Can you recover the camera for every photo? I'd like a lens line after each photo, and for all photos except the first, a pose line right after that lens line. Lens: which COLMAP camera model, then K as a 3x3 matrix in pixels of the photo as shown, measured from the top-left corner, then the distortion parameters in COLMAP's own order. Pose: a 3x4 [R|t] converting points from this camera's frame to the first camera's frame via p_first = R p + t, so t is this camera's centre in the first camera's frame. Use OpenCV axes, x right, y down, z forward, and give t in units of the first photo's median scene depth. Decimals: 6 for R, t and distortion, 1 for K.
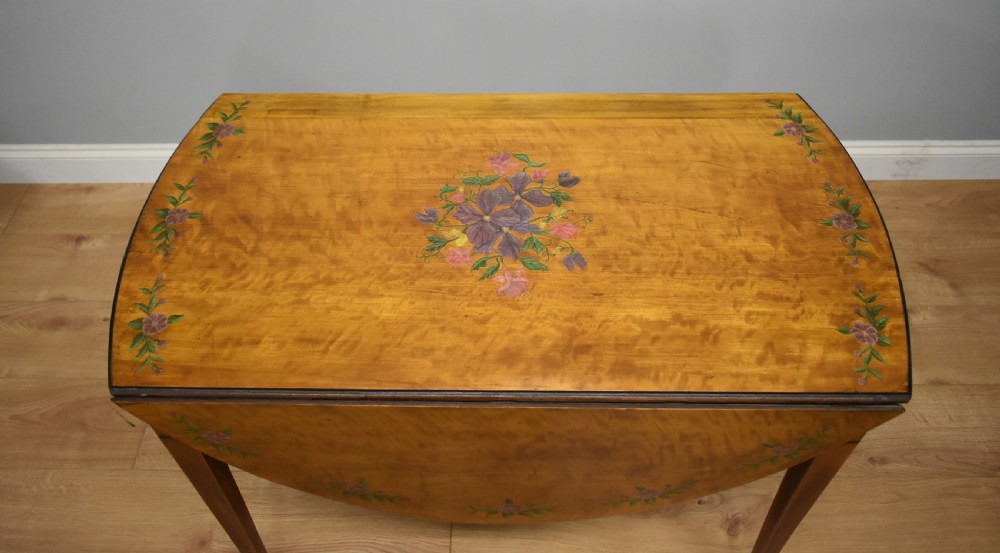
lens RADIAL K [[835.2, 0, 500.0], [0, 835.2, 276.5], [0, 0, 1]] dist [-0.007983, -0.001808]
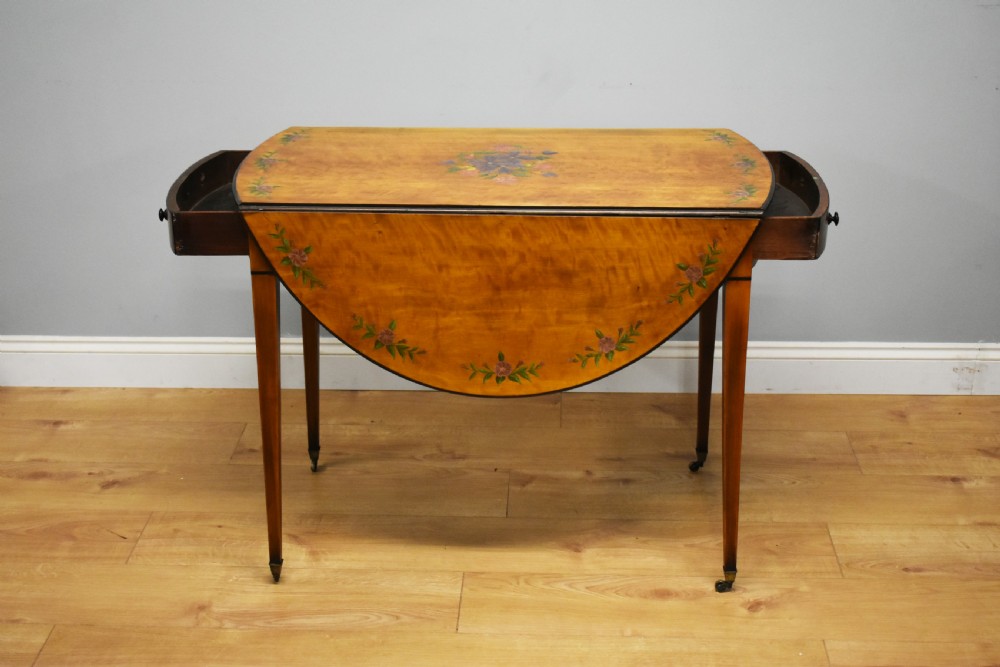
lens RADIAL K [[1513.0, 0, 500.0], [0, 1513.0, 333.5], [0, 0, 1]] dist [-0.006633, -0.006276]
pose [[0.999653, 0.015019, -0.021641, 0.061614], [-0.023117, 0.894064, -0.447343, 1.339232], [0.012630, 0.447688, 0.894101, -1.163039]]
